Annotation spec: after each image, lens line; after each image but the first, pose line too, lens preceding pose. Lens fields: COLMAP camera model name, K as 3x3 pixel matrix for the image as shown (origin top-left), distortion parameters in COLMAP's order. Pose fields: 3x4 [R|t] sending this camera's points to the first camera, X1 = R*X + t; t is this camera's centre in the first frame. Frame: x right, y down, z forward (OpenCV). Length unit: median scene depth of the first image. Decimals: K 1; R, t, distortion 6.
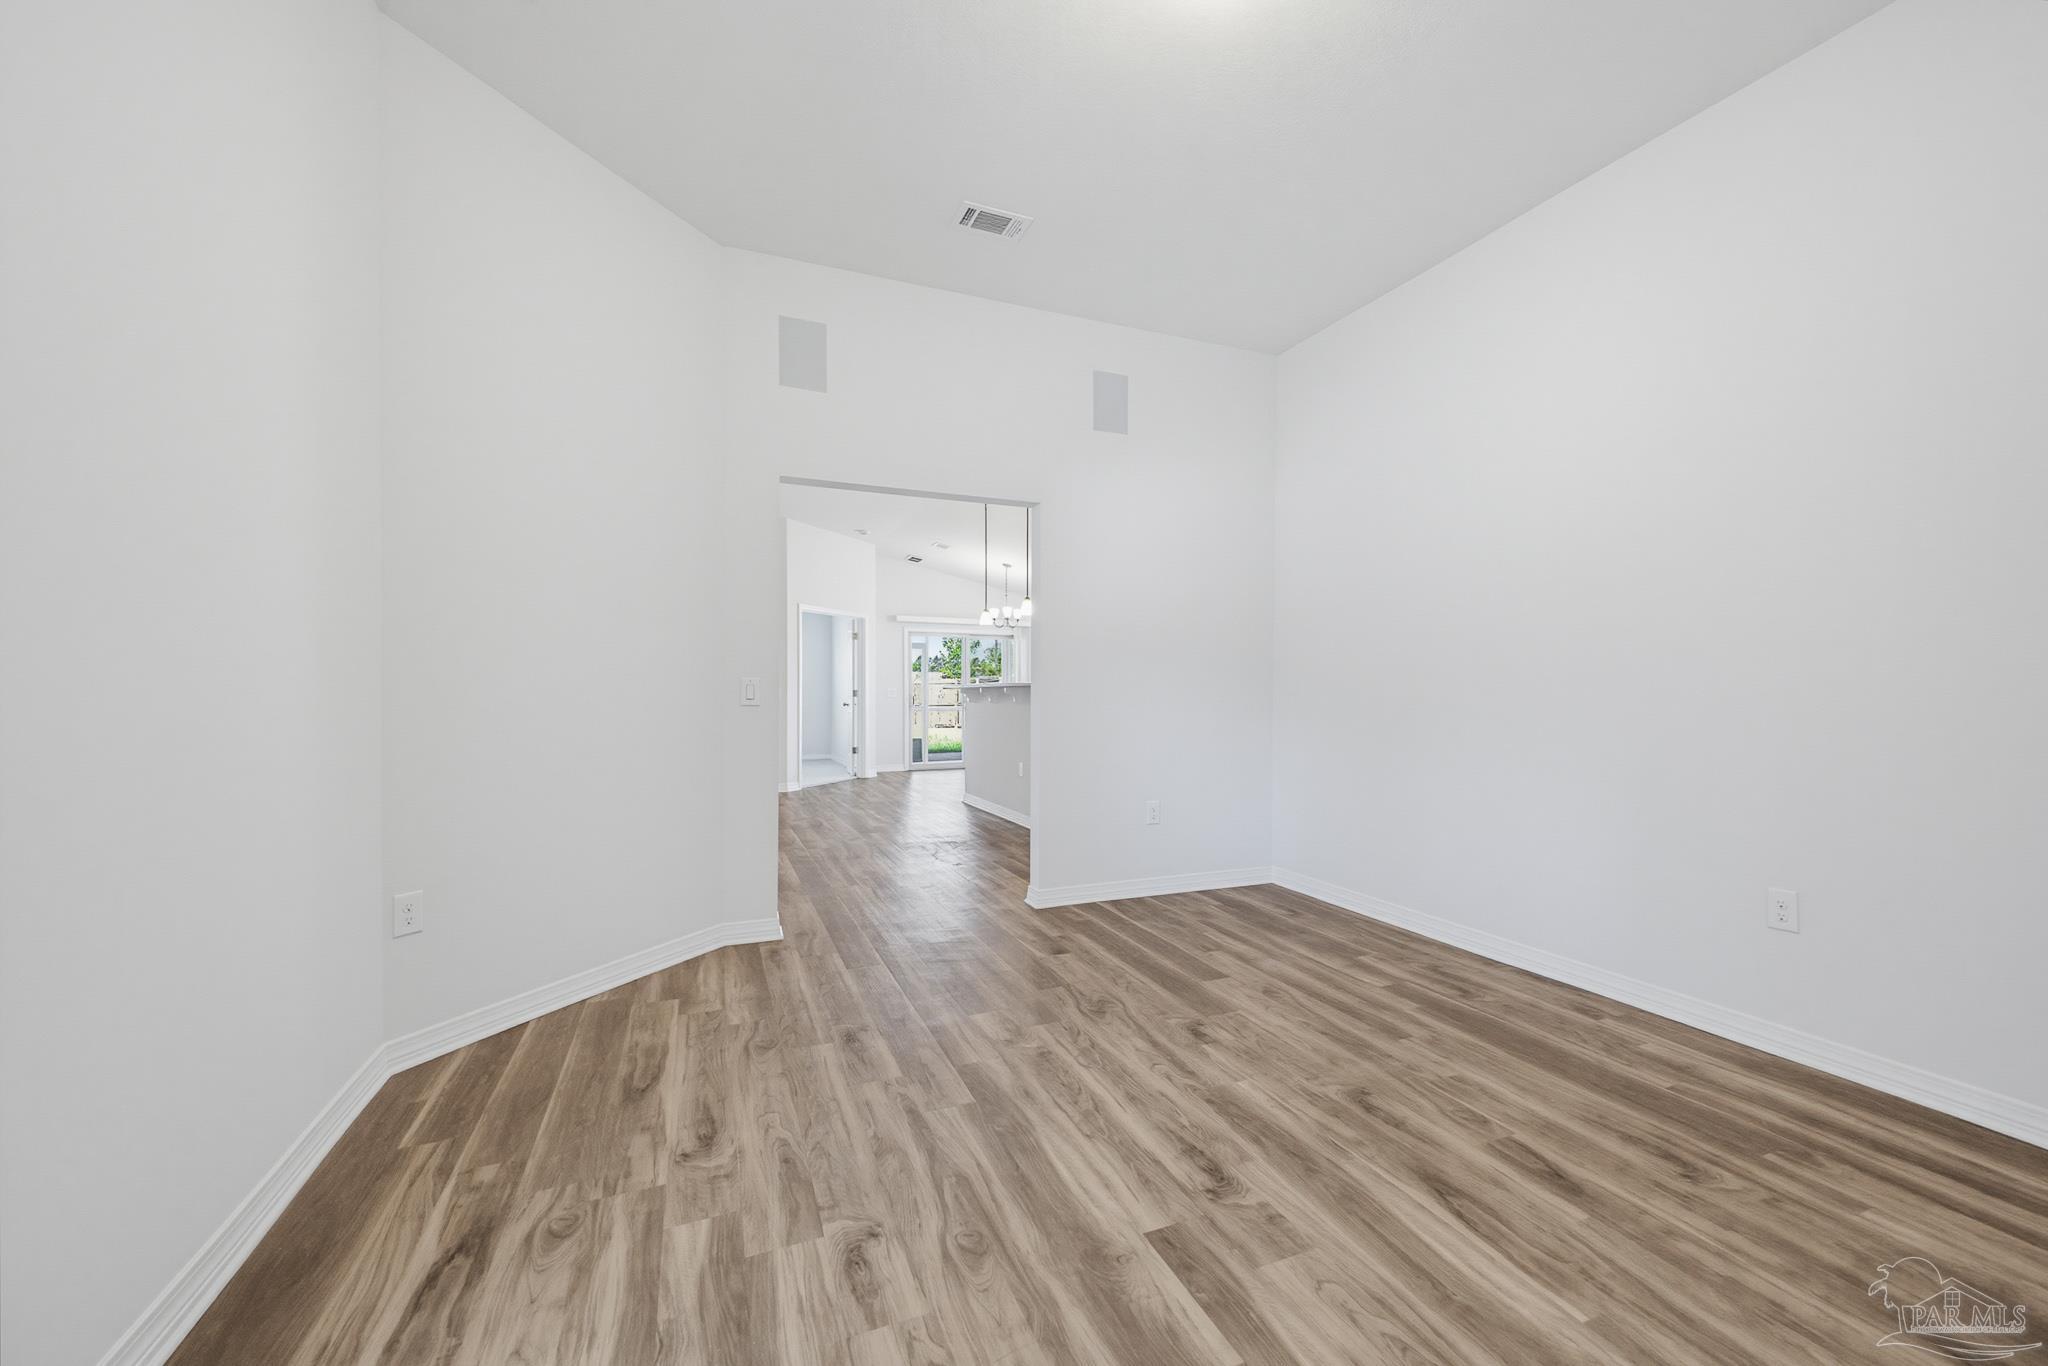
lens RADIAL K [[806.9, 0, 1025.3], [0, 806.9, 686.7], [0, 0, 1]] dist [0.016926, -0.003057]
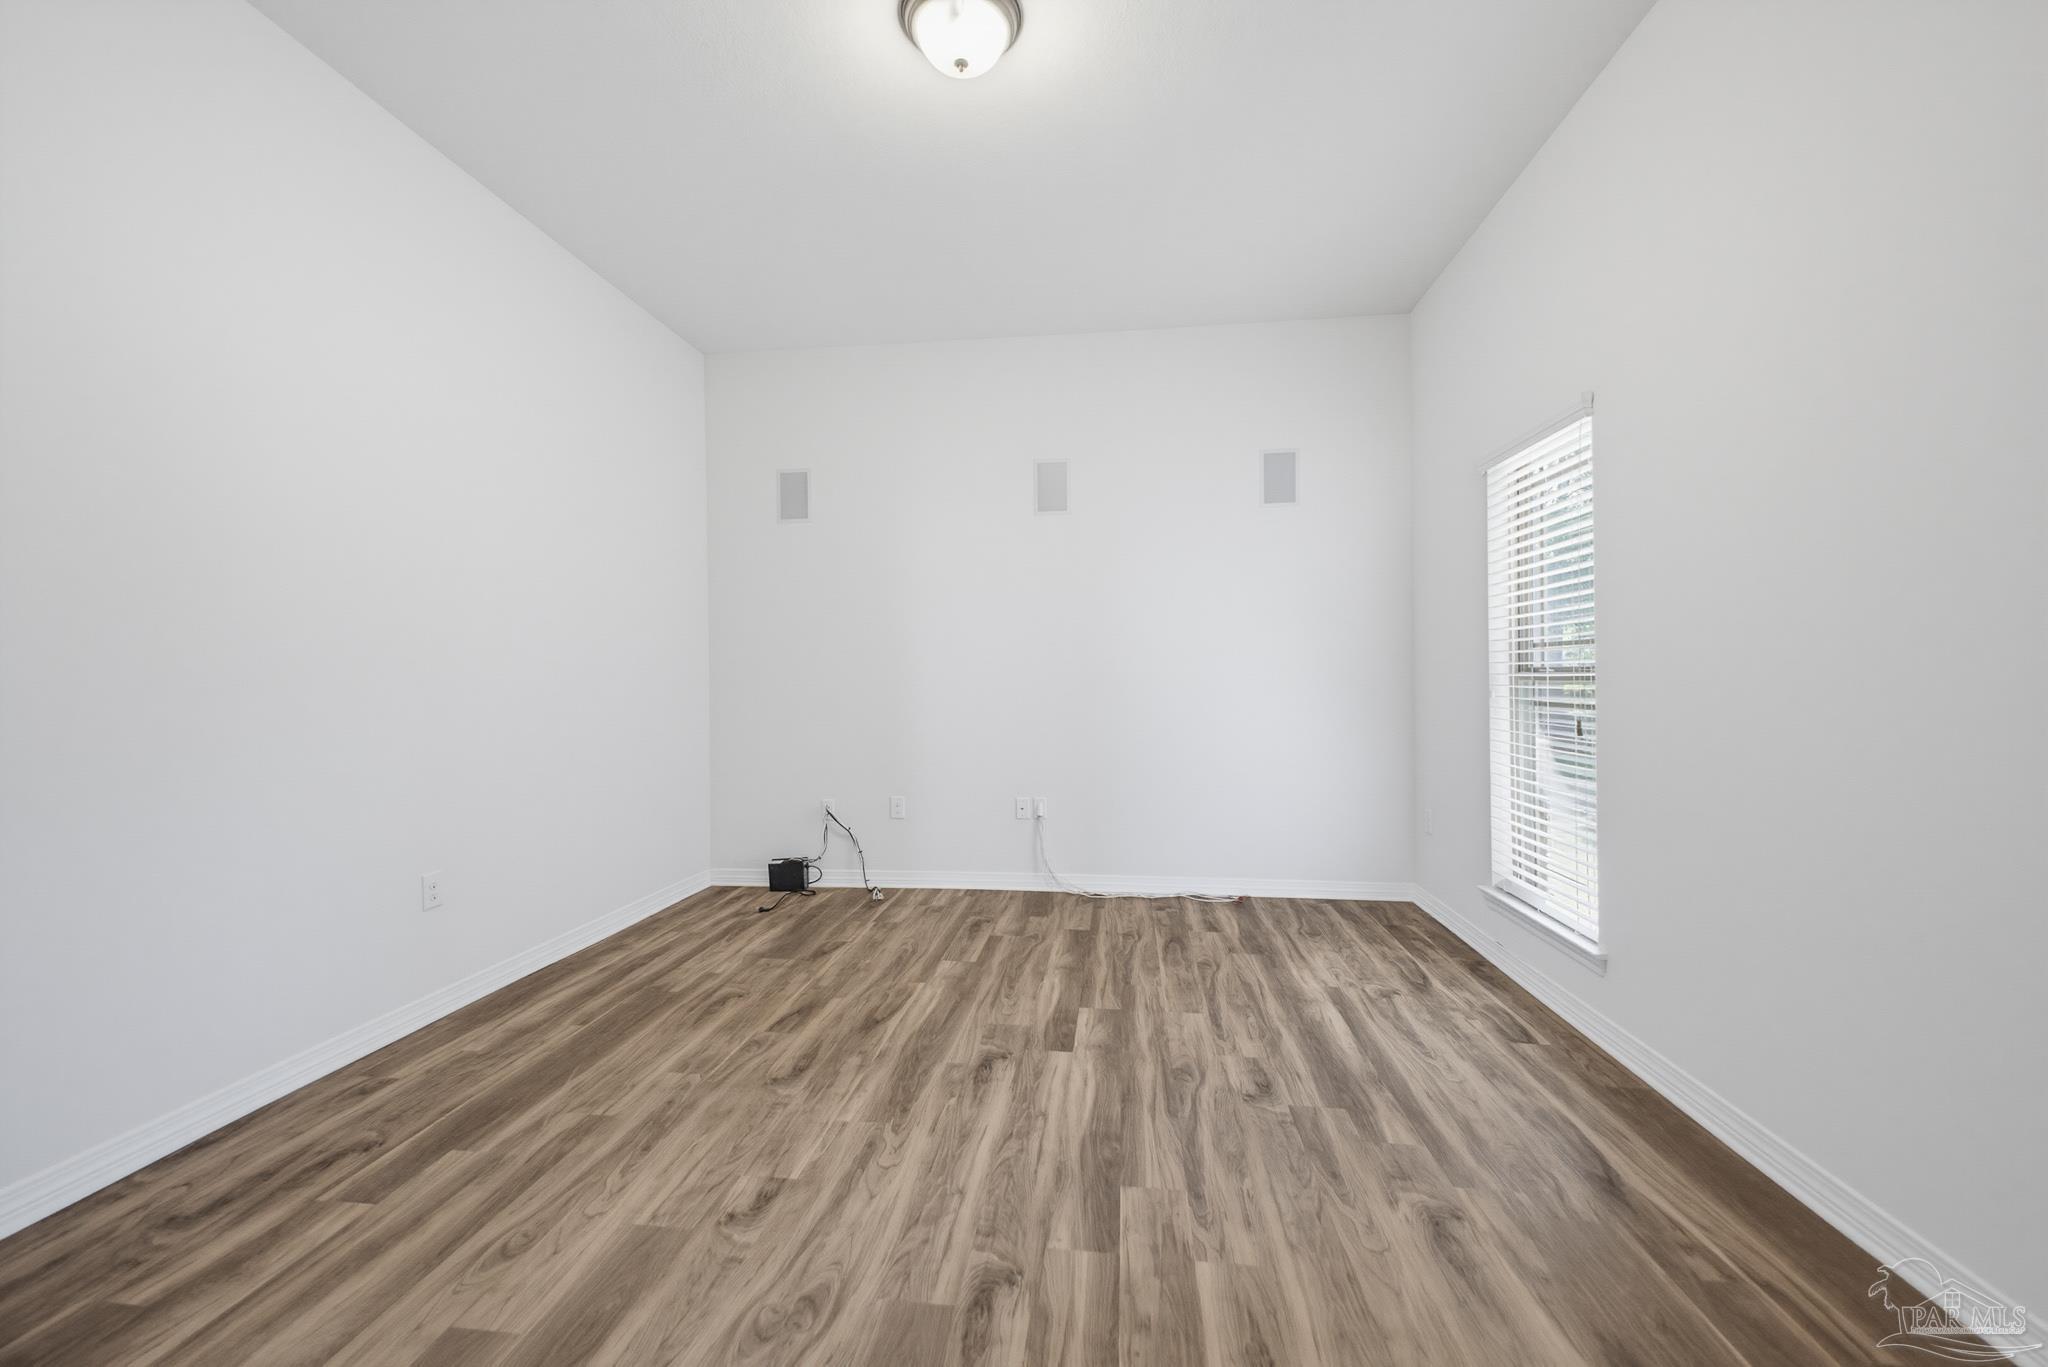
lens RADIAL K [[806.9, 0, 1025.9], [0, 806.9, 679.3], [0, 0, 1]] dist [0.016926, -0.003057]
pose [[-0.880002, 0.001716, 0.474968, -0.412192], [0.001325, 0.999998, -0.001159, -0.024171], [-0.474969, -0.000391, -0.880002, 1.950170]]
